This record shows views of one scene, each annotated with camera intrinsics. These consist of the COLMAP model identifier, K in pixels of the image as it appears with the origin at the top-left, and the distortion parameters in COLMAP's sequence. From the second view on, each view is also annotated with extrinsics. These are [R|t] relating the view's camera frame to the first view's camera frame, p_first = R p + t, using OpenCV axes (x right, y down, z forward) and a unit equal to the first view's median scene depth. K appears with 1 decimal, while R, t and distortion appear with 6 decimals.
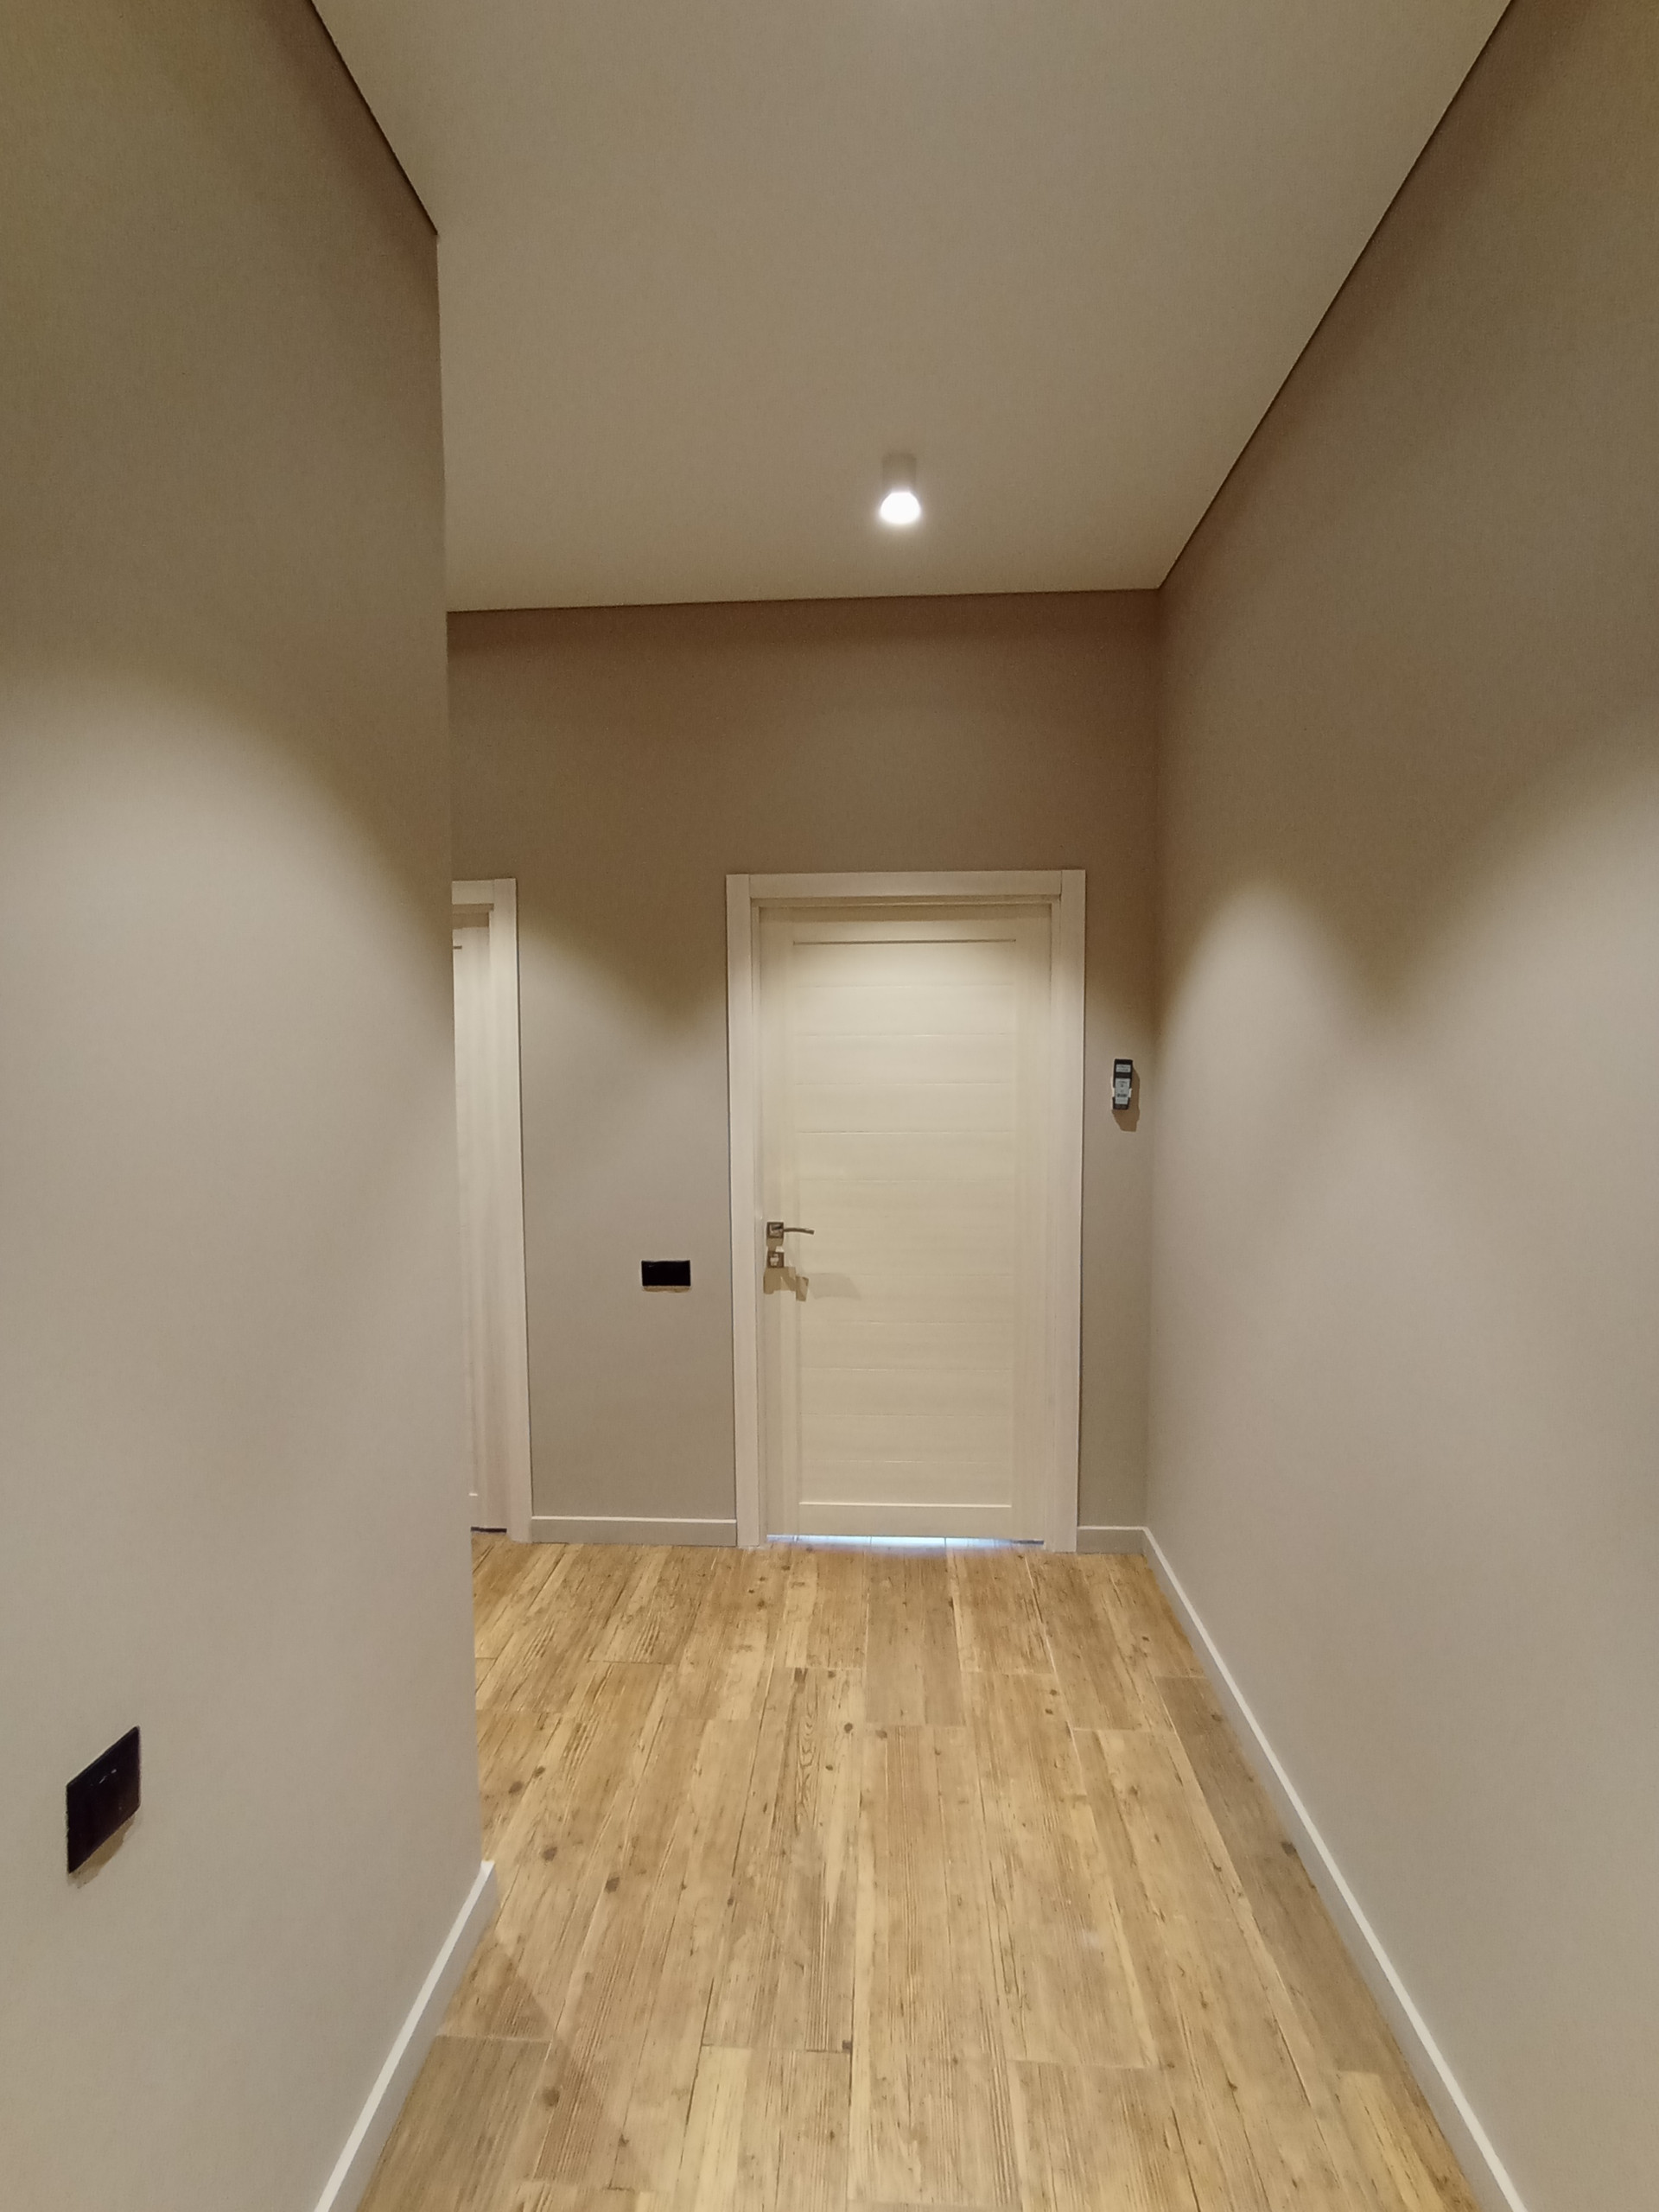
lens RADIAL K [[987.3, 0, 829.5], [0, 987.3, 1106.0], [0, 0, 1]] dist [-0.001286, 0.000794]
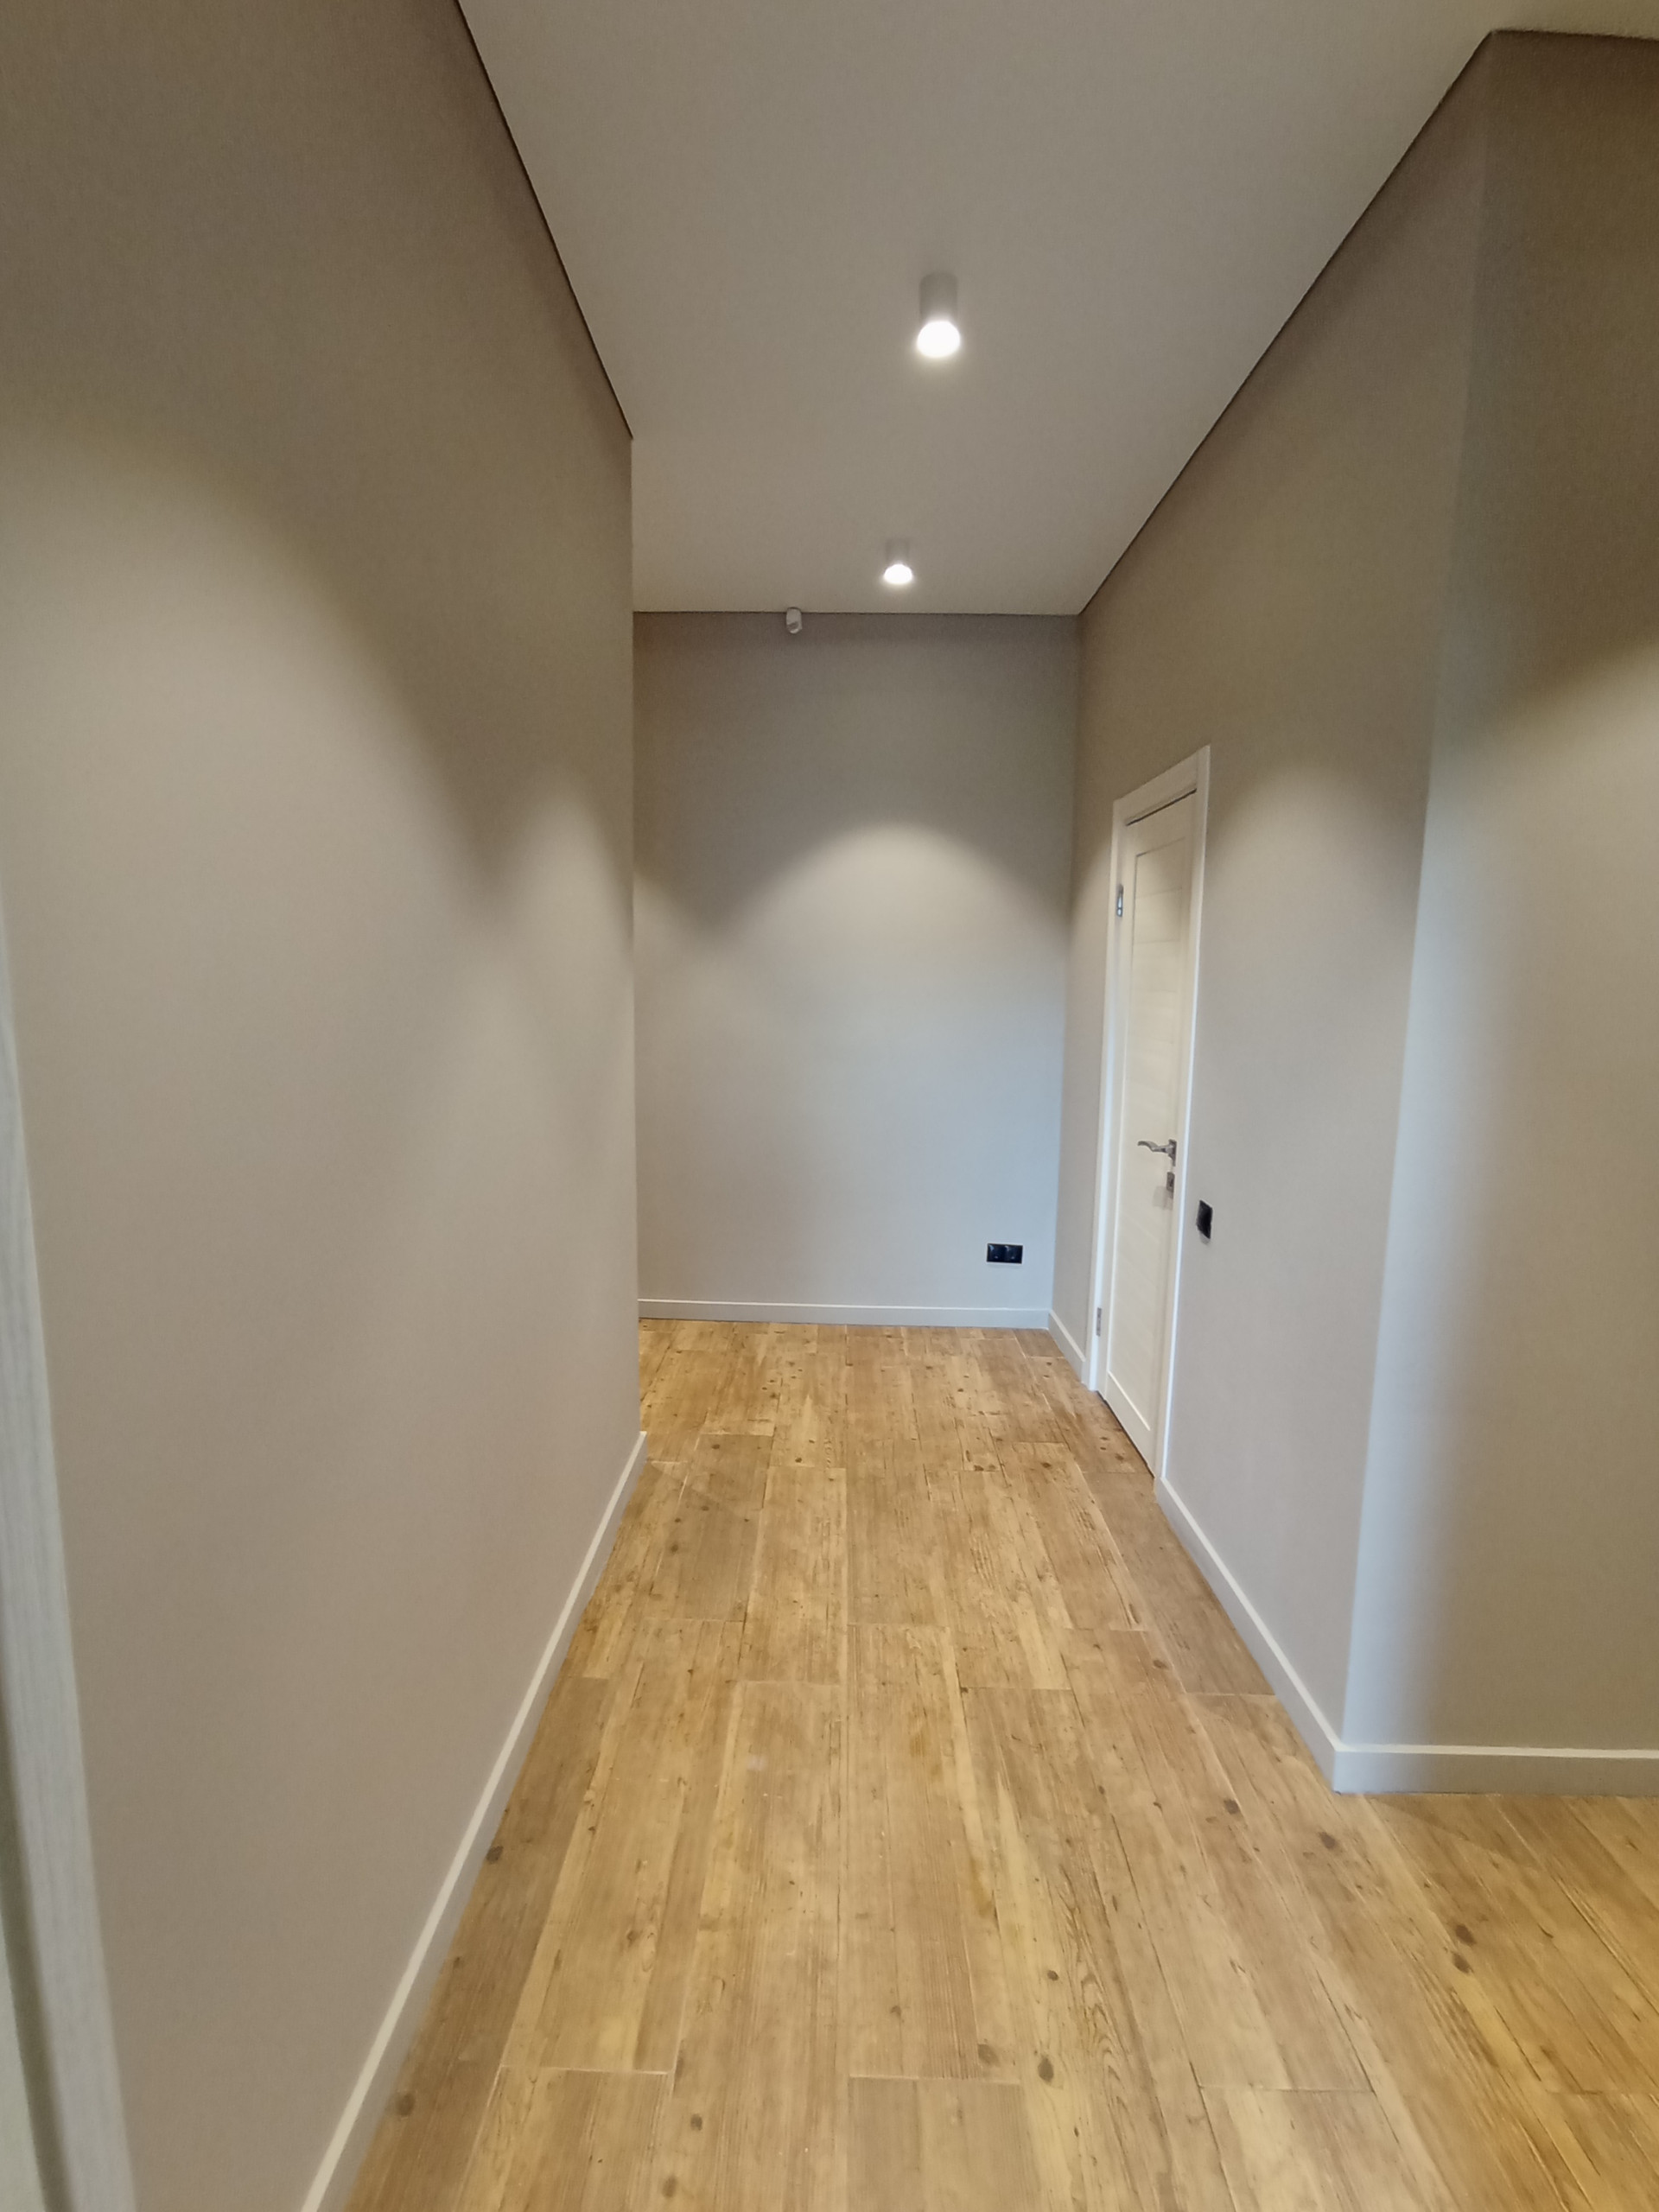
lens RADIAL K [[997.9, 0, 829.5], [0, 997.9, 1106.0], [0, 0, 1]] dist [0.010869, -0.000326]
pose [[-0.999095, -0.000737, -0.042517, 0.198218], [-0.008842, 0.981593, 0.190778, -0.062966], [0.041593, 0.190981, -0.980712, 1.667339]]
